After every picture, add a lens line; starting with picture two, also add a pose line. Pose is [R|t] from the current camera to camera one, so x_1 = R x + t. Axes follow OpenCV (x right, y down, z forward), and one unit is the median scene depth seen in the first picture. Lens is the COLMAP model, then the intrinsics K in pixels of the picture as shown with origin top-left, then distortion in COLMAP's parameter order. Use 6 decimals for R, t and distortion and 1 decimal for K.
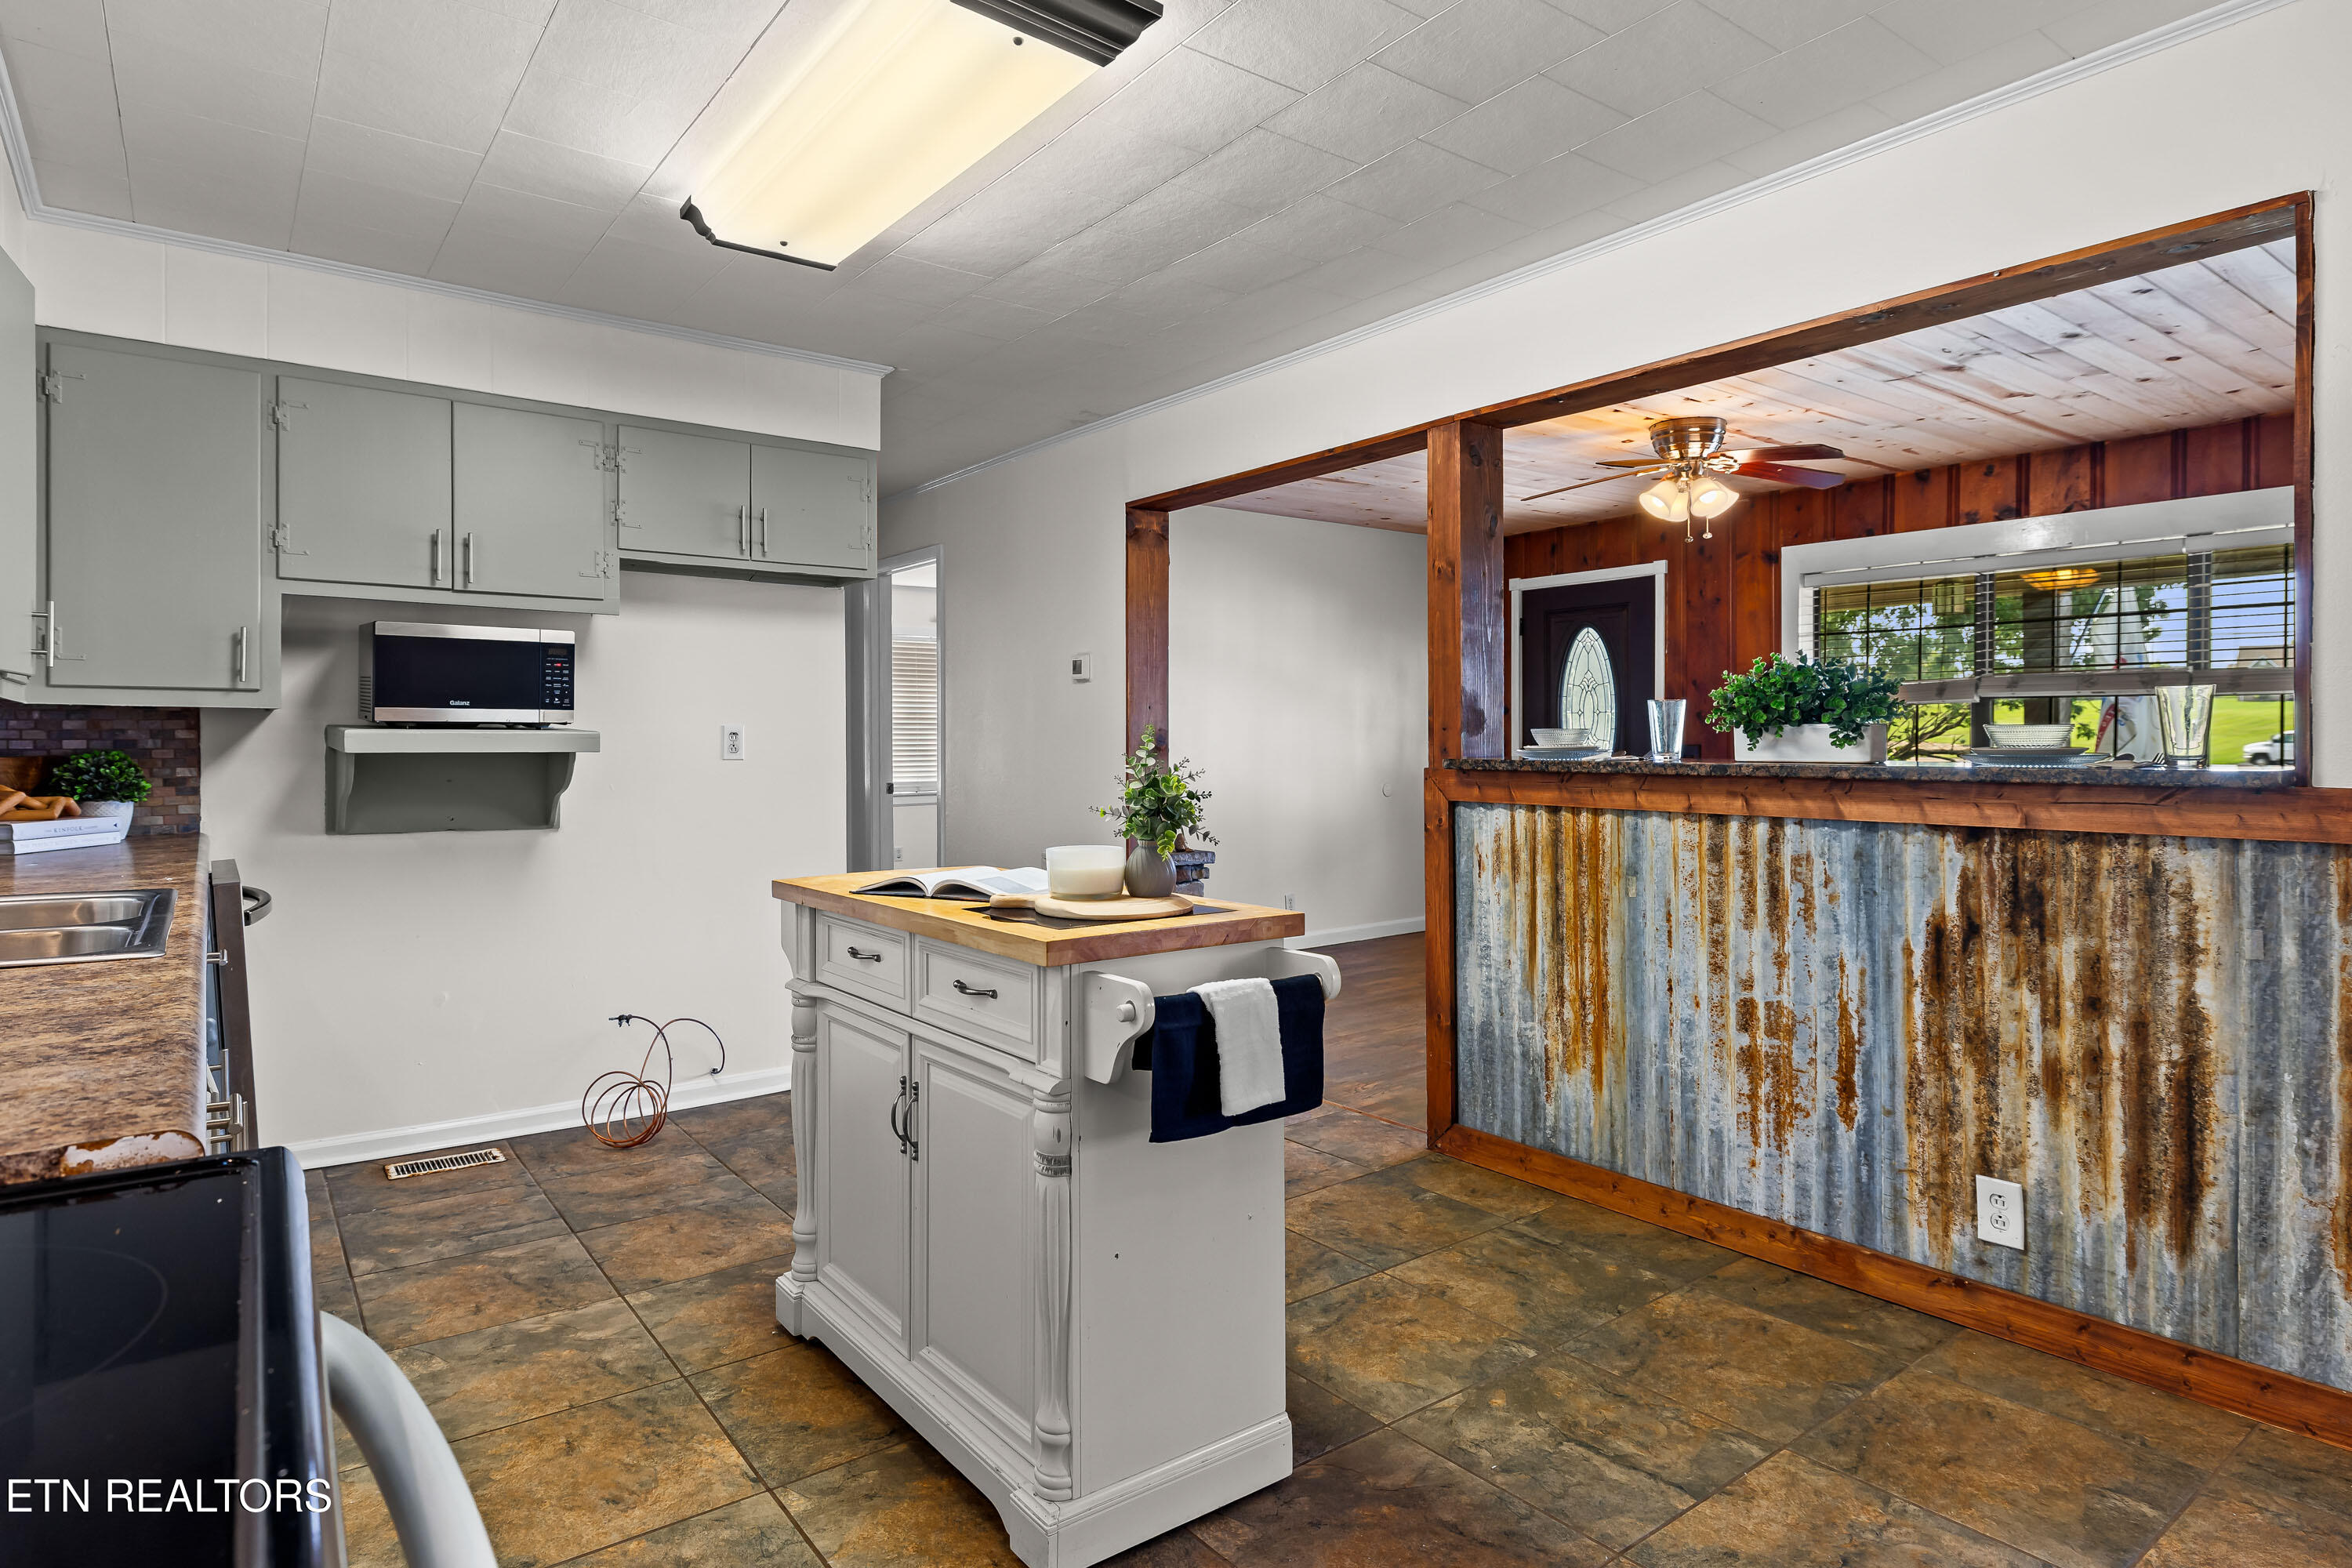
lens RADIAL K [[1291.2, 0, 1192.8], [0, 1291.2, 771.3], [0, 0, 1]] dist [0.000019, 0.000346]
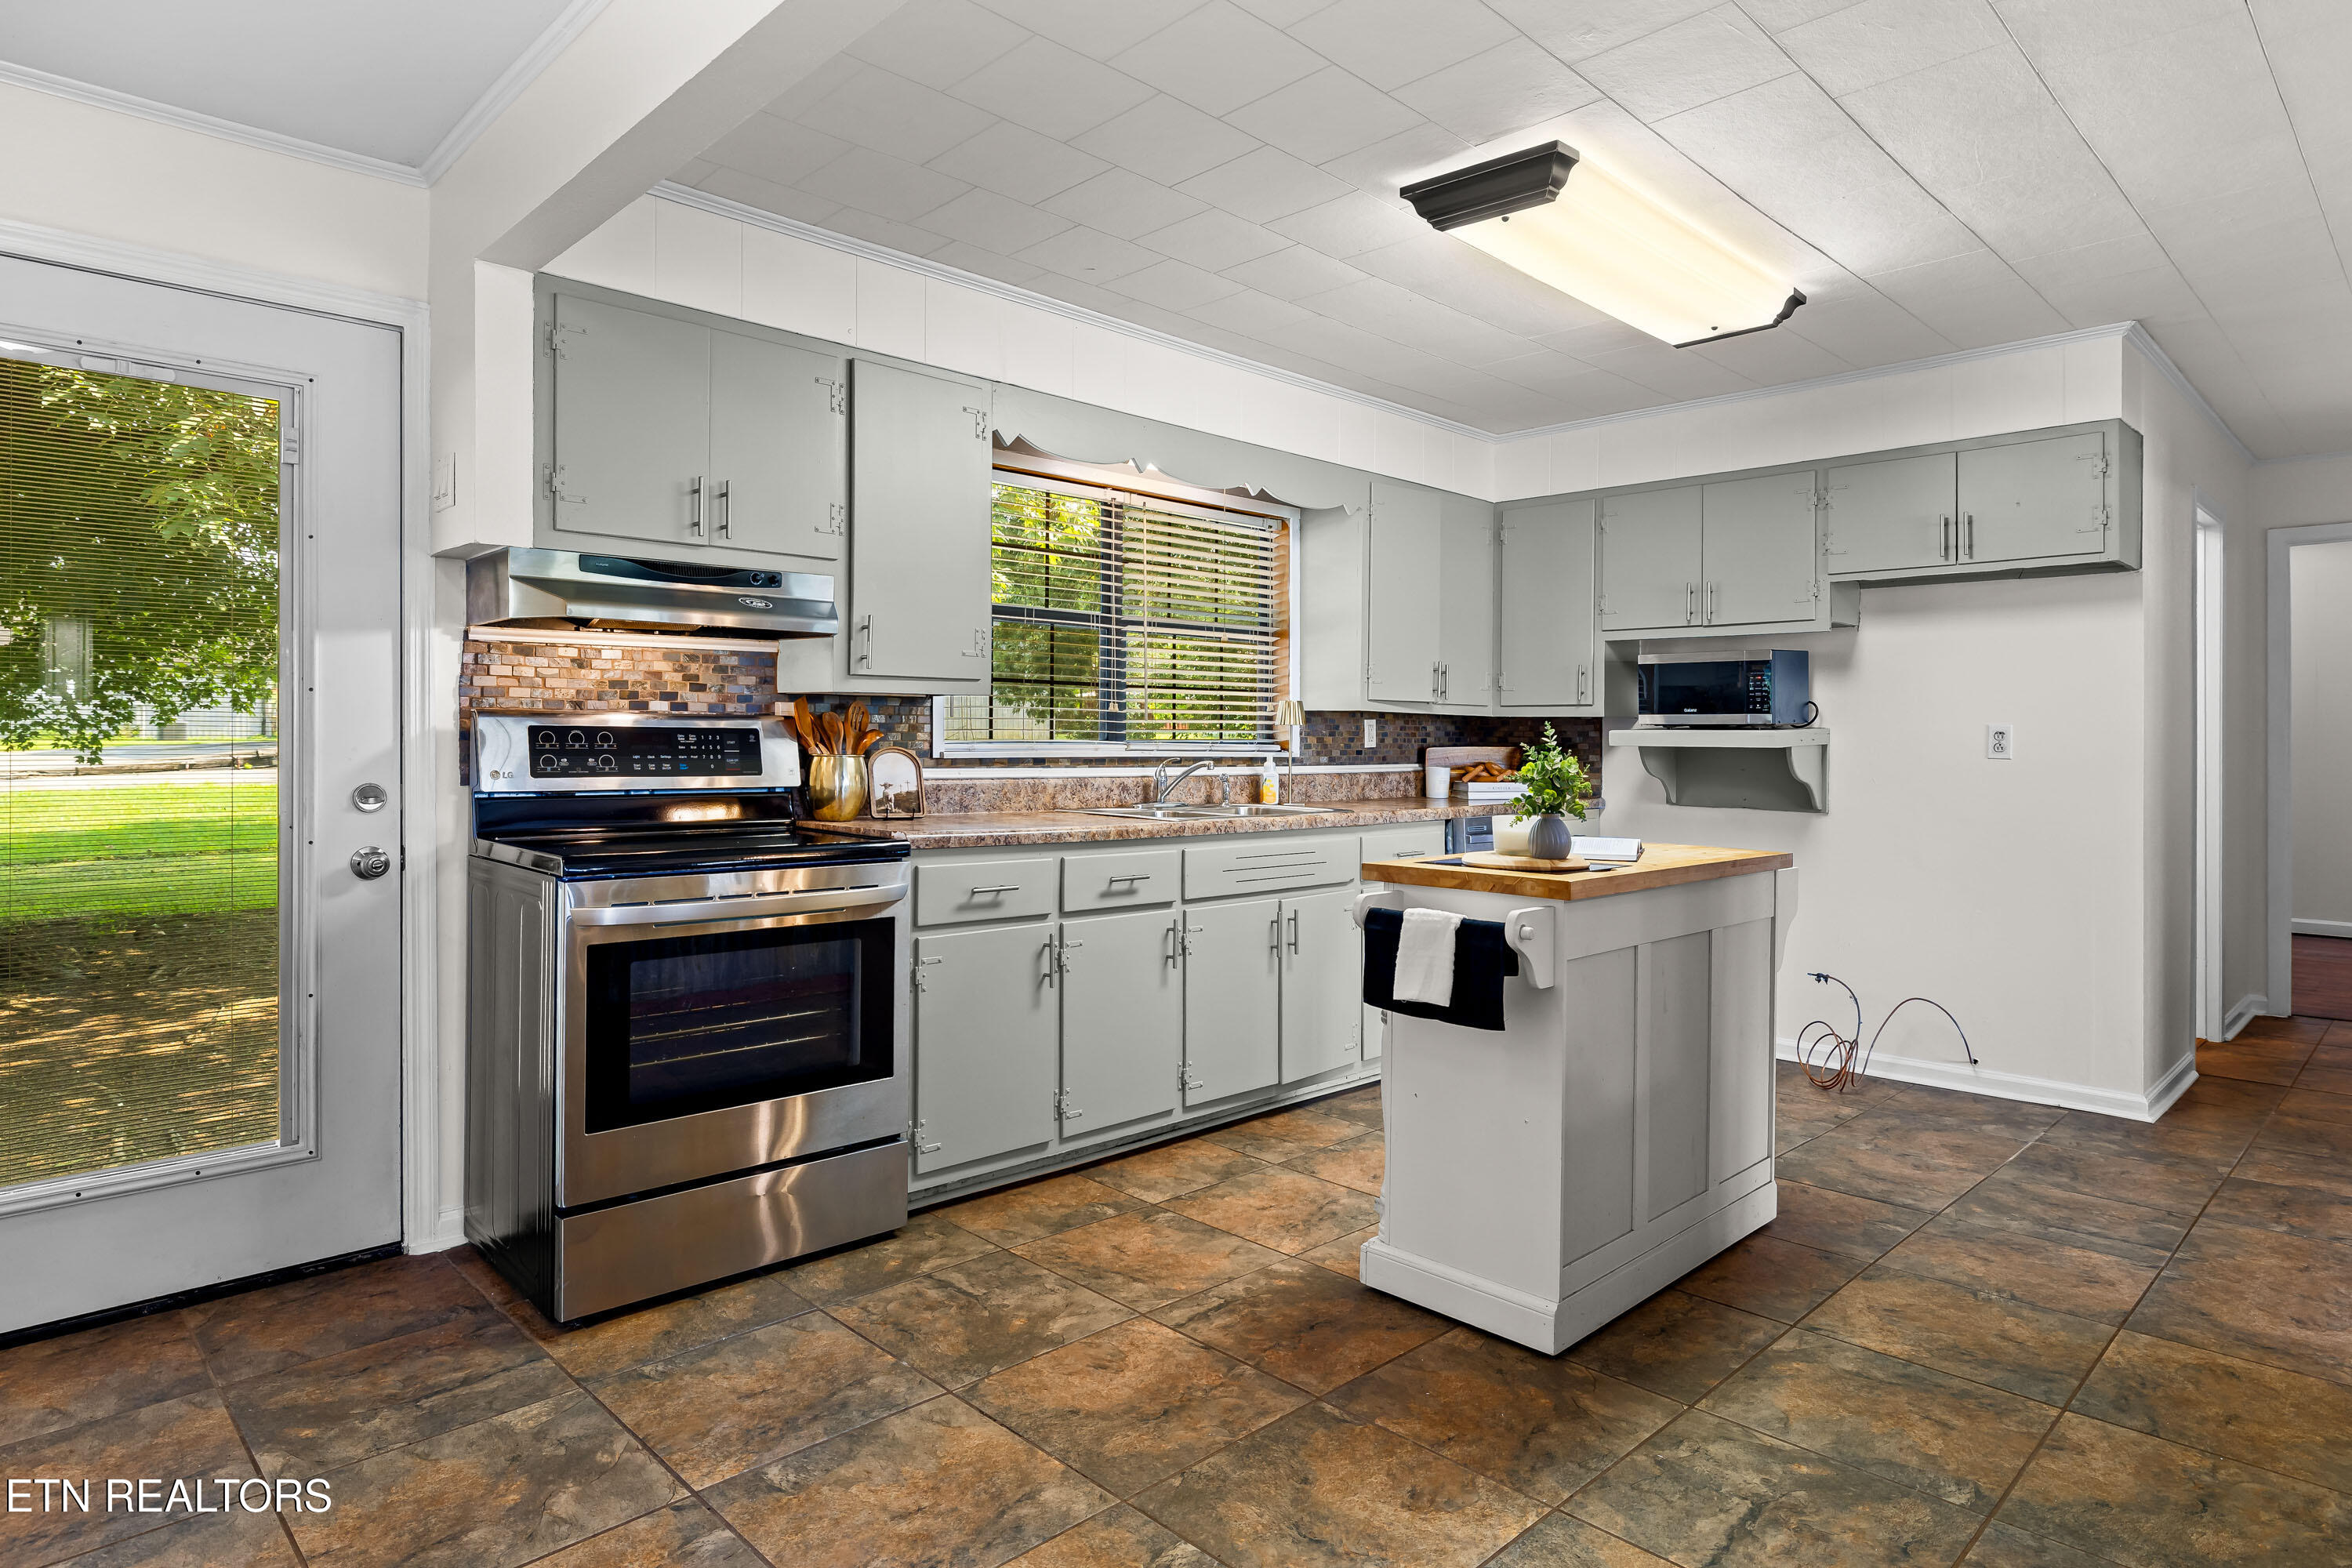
lens RADIAL K [[1318.3, 0, 1182.3], [0, 1318.3, 741.1], [0, 0, 1]] dist [0.007413, 0.000210]
pose [[0.123566, -0.002946, -0.992332, 1.137205], [-0.033461, 0.999415, -0.007134, 0.011524], [0.991772, 0.034086, 0.123395, 0.471516]]
